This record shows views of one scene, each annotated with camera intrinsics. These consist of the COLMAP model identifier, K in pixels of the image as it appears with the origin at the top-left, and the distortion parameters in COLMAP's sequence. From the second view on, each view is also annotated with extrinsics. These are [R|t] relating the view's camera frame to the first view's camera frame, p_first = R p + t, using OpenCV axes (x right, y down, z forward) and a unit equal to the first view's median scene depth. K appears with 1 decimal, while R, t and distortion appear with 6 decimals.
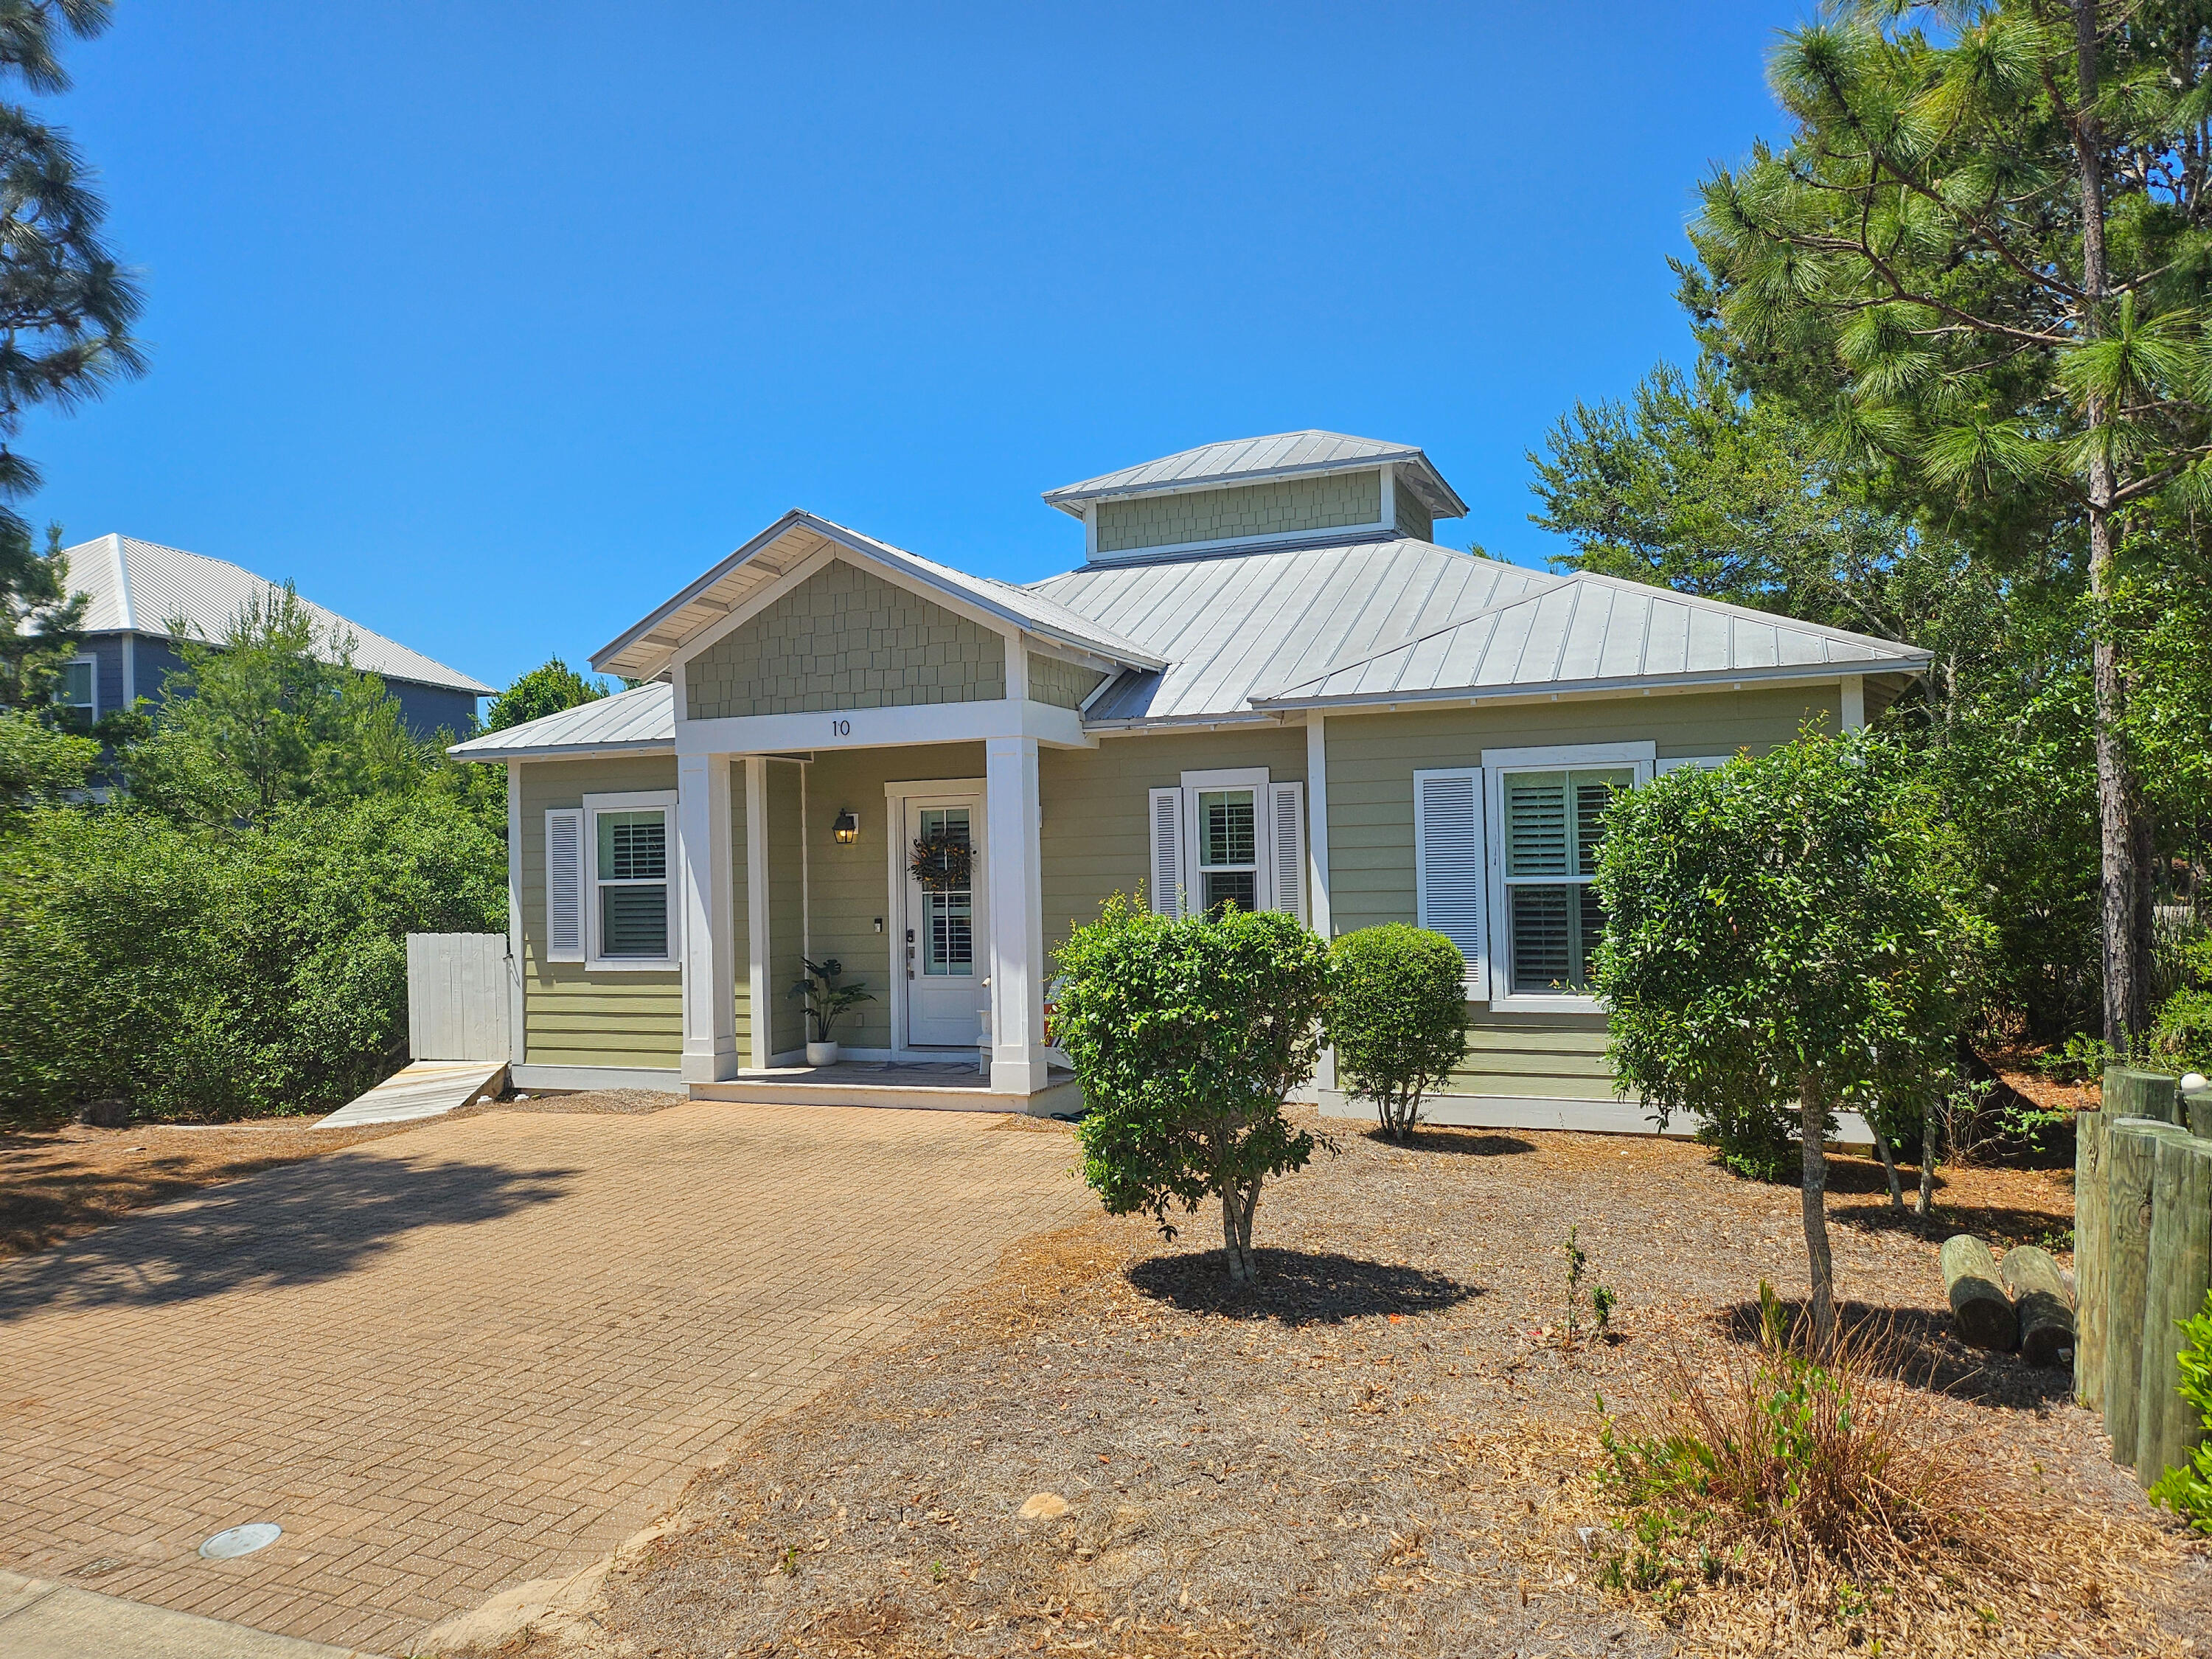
lens RADIAL K [[1541.3, 0, 1150.5], [0, 1541.3, 832.4], [0, 0, 1]] dist [0.063948, 0.000590]
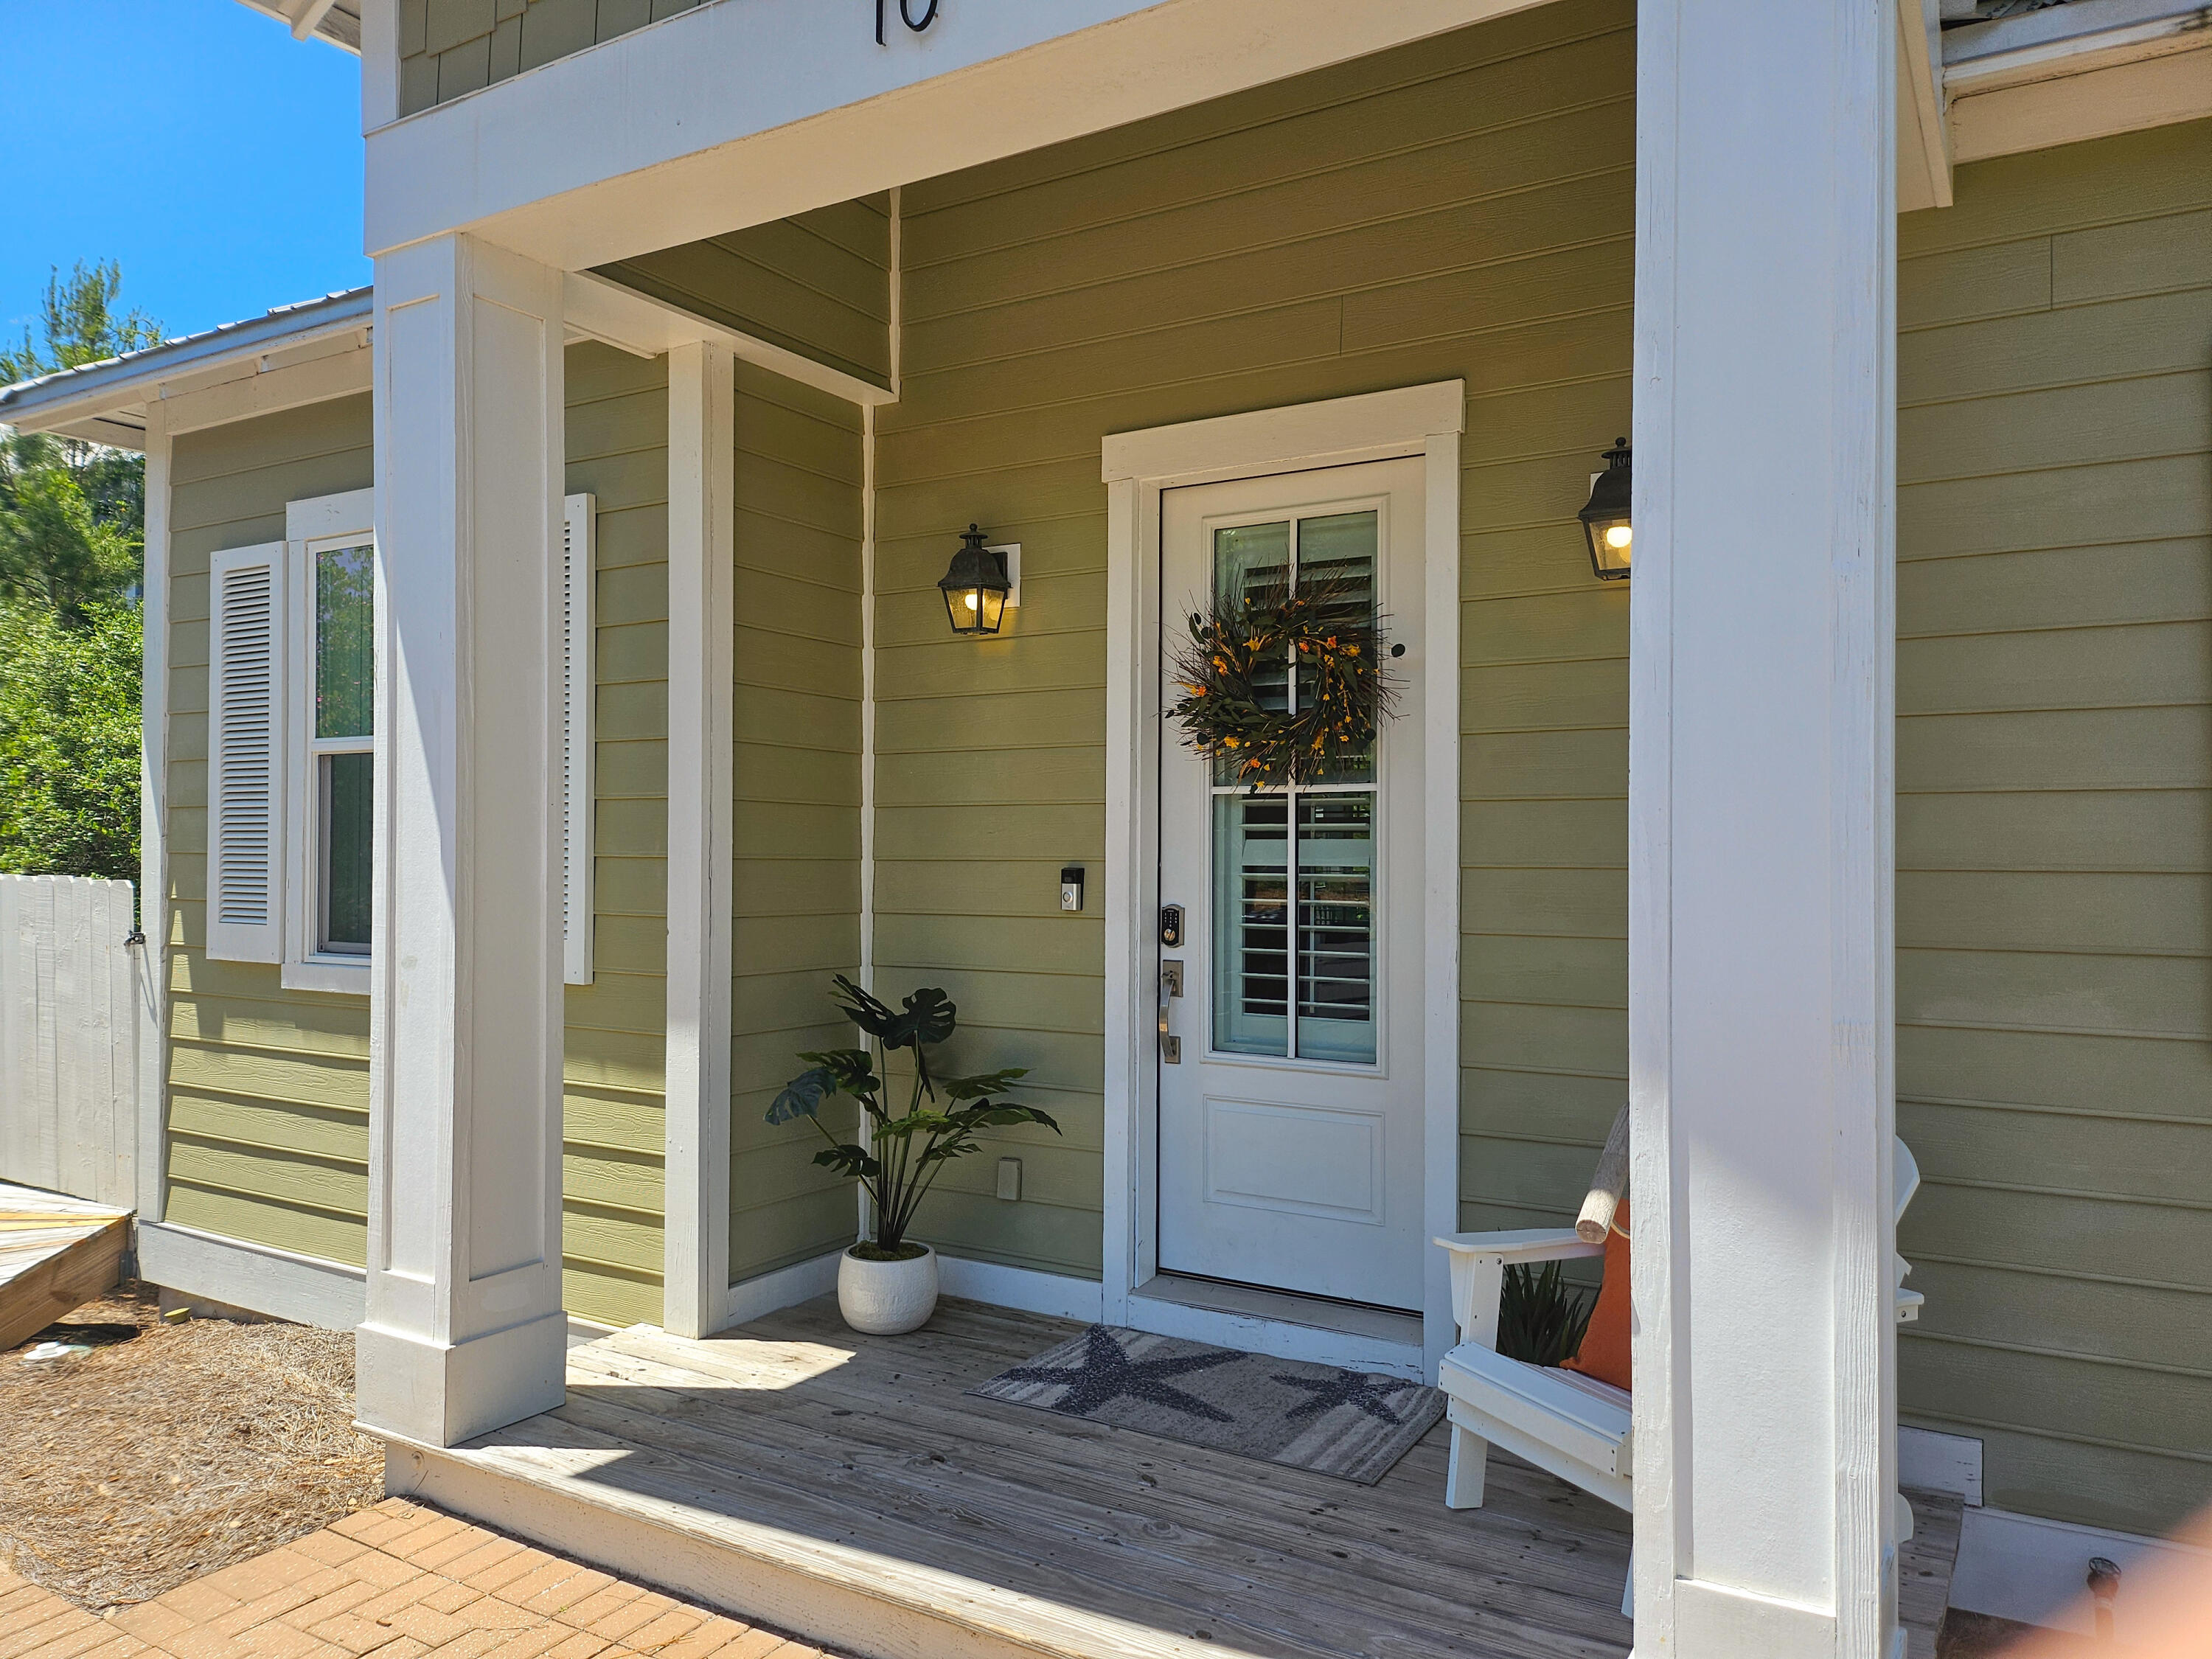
lens RADIAL K [[1541.3, 0, 1123.9], [0, 1541.3, 830.5], [0, 0, 1]] dist [0.063948, 0.000590]
pose [[0.986259, 0.026581, -0.163055, -0.114047], [-0.024573, 0.999596, 0.014318, 0.043121], [0.163369, -0.010114, 0.986513, 0.686875]]
